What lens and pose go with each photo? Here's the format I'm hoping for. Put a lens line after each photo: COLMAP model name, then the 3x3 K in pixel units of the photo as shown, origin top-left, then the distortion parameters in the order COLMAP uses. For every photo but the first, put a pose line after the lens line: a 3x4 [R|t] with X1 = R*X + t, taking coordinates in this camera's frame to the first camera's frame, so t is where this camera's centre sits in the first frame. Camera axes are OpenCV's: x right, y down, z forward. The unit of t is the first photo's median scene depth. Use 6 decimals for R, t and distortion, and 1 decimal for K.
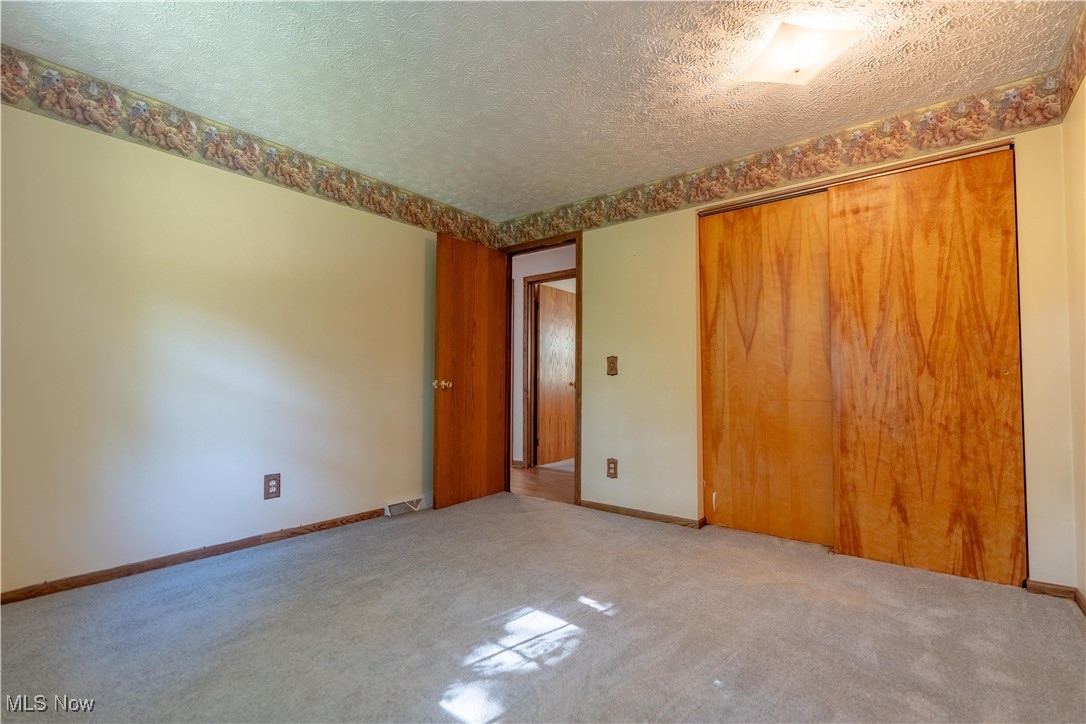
lens RADIAL K [[491.8, 0, 549.0], [0, 491.8, 364.4], [0, 0, 1]] dist [-0.000275, 0.001017]
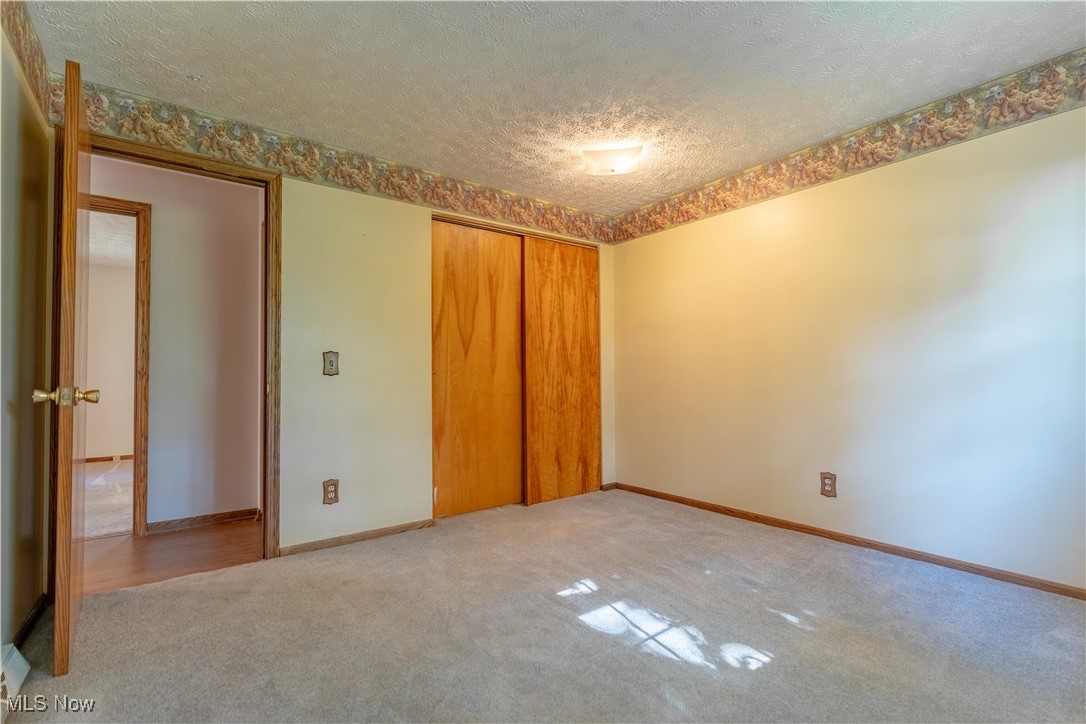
lens RADIAL K [[491.8, 0, 549.0], [0, 491.8, 364.4], [0, 0, 1]] dist [-0.000275, 0.001017]
pose [[0.256676, 0.018324, 0.966324, -0.703788], [-0.024040, 0.999632, -0.012570, 0.007622], [-0.966198, -0.020004, 0.257022, 0.578545]]
